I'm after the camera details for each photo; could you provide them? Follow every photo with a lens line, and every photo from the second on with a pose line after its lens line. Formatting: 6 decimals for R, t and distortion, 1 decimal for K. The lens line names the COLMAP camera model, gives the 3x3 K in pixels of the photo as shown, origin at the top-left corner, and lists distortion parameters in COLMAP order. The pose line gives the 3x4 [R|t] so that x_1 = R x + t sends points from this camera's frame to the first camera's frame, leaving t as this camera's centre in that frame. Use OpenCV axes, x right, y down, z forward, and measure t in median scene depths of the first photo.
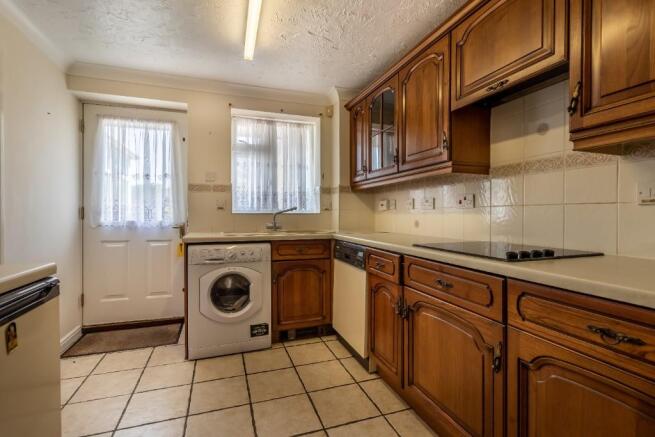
lens RADIAL K [[309.3, 0, 326.2], [0, 309.3, 218.6], [0, 0, 1]] dist [0.002644, 0.000118]
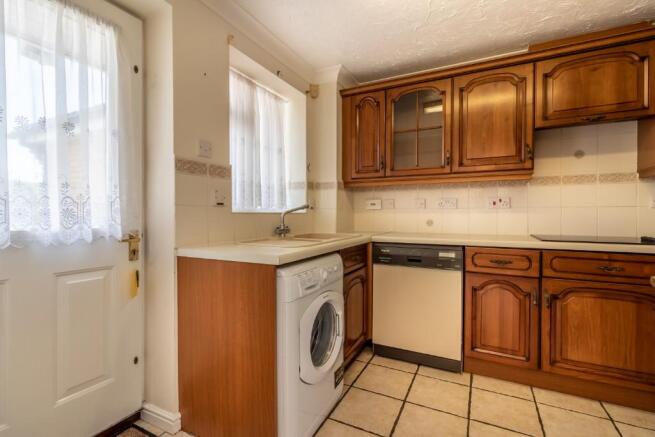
lens RADIAL K [[309.3, 0, 321.2], [0, 309.3, 218.1], [0, 0, 1]] dist [0.002644, 0.000118]
pose [[0.719499, -0.011065, 0.694405, -0.627983], [0.011162, 0.999928, 0.004368, -0.006592], [-0.694403, 0.004608, 0.719571, 0.431286]]
